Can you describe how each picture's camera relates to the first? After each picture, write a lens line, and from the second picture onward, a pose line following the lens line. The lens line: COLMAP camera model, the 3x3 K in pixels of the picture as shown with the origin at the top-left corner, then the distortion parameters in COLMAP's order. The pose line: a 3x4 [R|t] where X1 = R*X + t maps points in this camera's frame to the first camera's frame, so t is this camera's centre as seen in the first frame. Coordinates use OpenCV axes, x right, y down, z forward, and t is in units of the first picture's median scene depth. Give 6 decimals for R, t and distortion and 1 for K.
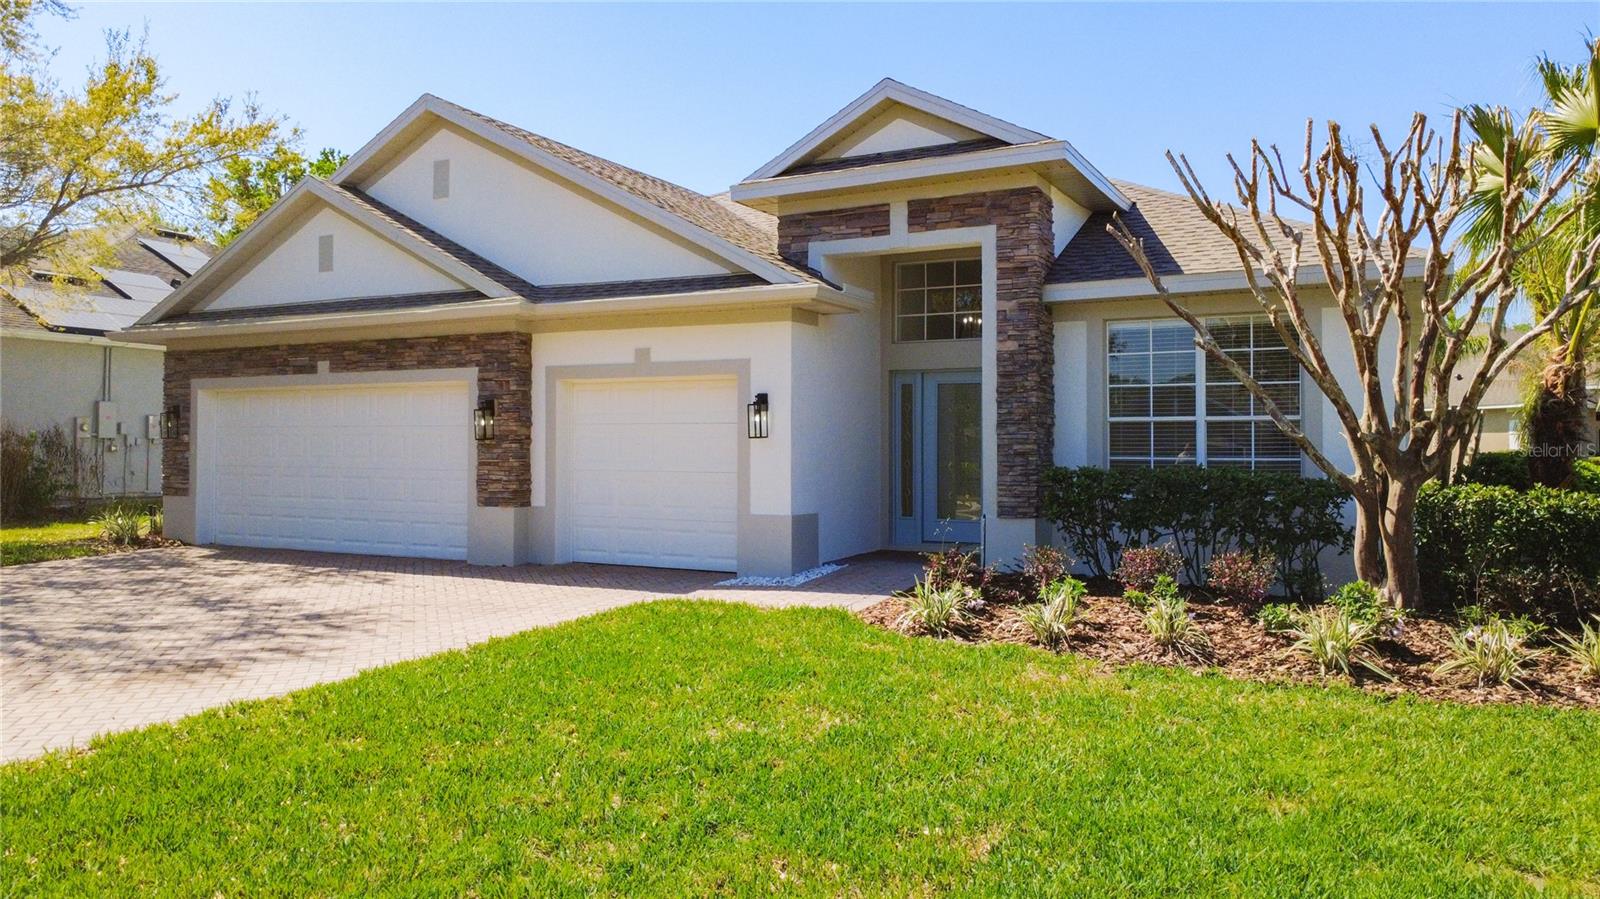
lens RADIAL K [[1204.1, 0, 796.2], [0, 1204.1, 445.8], [0, 0, 1]] dist [-0.005703, 0.002050]
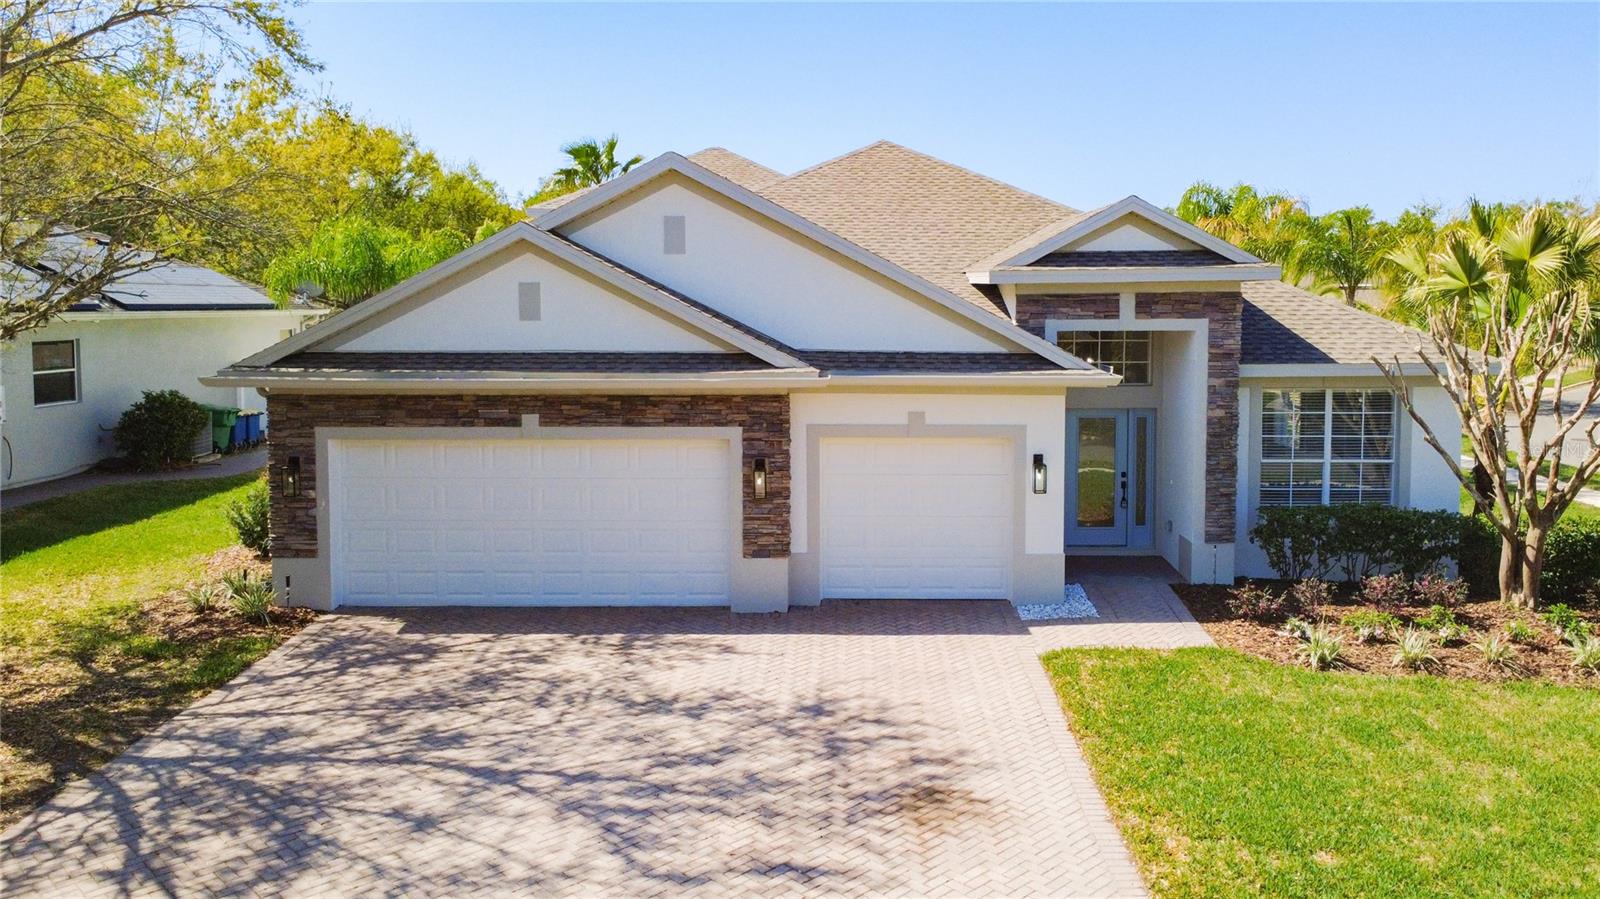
lens RADIAL K [[1204.1, 0, 902.2], [0, 1204.1, 403.5], [0, 0, 1]] dist [-0.005703, 0.002050]
pose [[0.876509, -0.040067, 0.479716, -0.652985], [-0.002056, 0.996210, 0.086962, -0.179552], [-0.481381, -0.077209, 0.873104, 0.021667]]
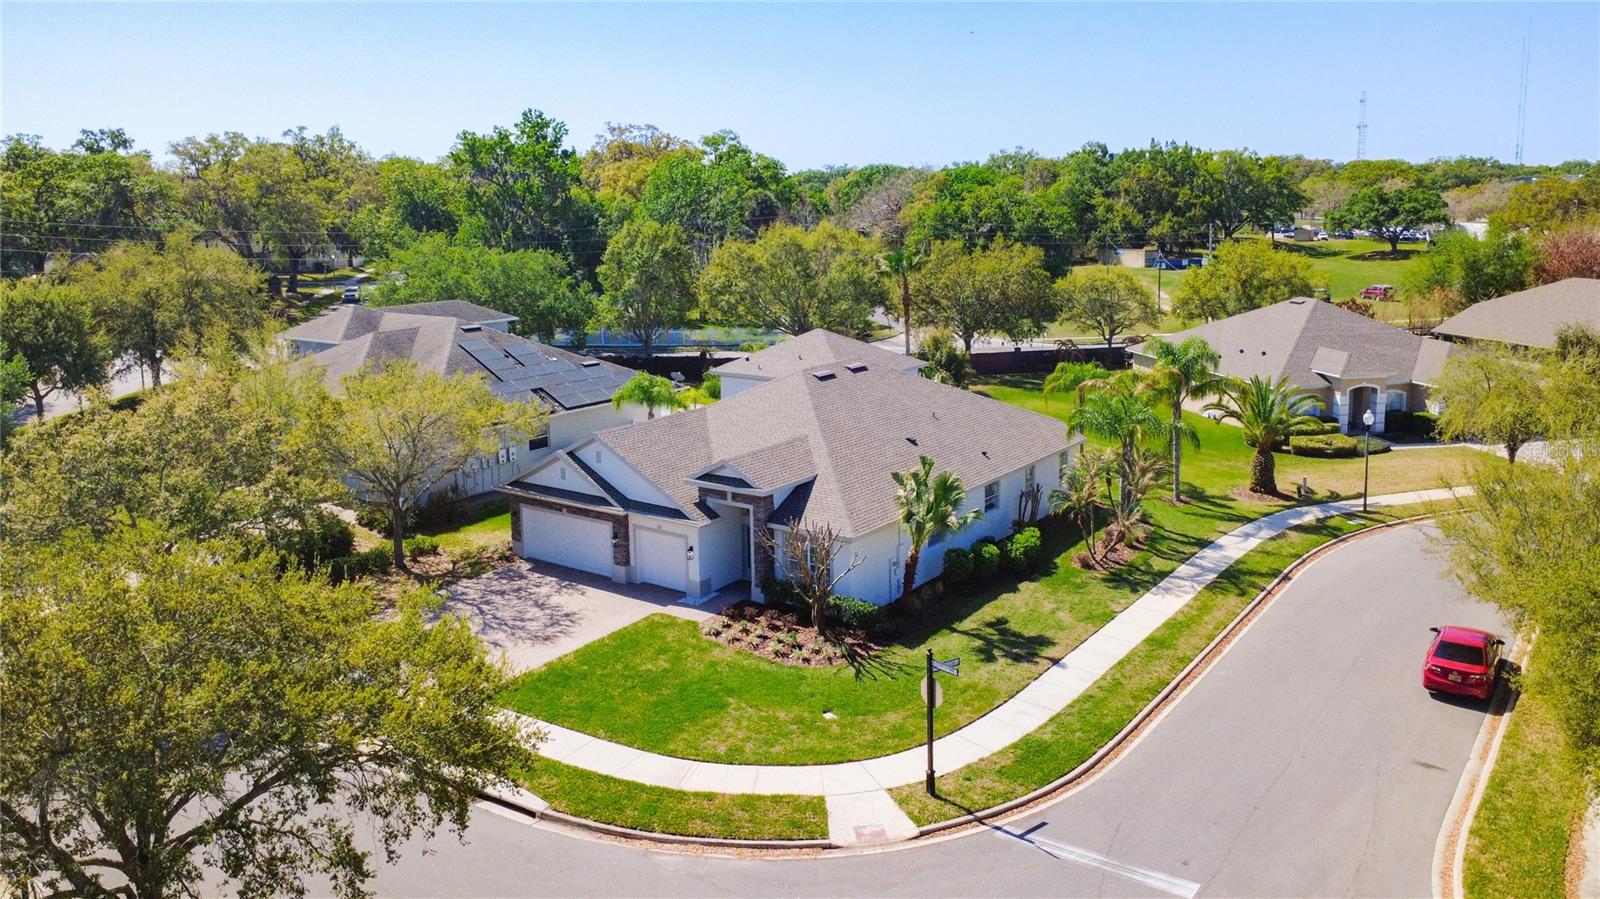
lens RADIAL K [[1204.1, 0, 800.1], [0, 1204.1, 440.7], [0, 0, 1]] dist [-0.005703, 0.002050]
pose [[0.987401, 0.019757, -0.157000, 0.721507], [0.012837, 0.978903, 0.203920, -0.922813], [0.157716, -0.203366, 0.966317, -1.951788]]
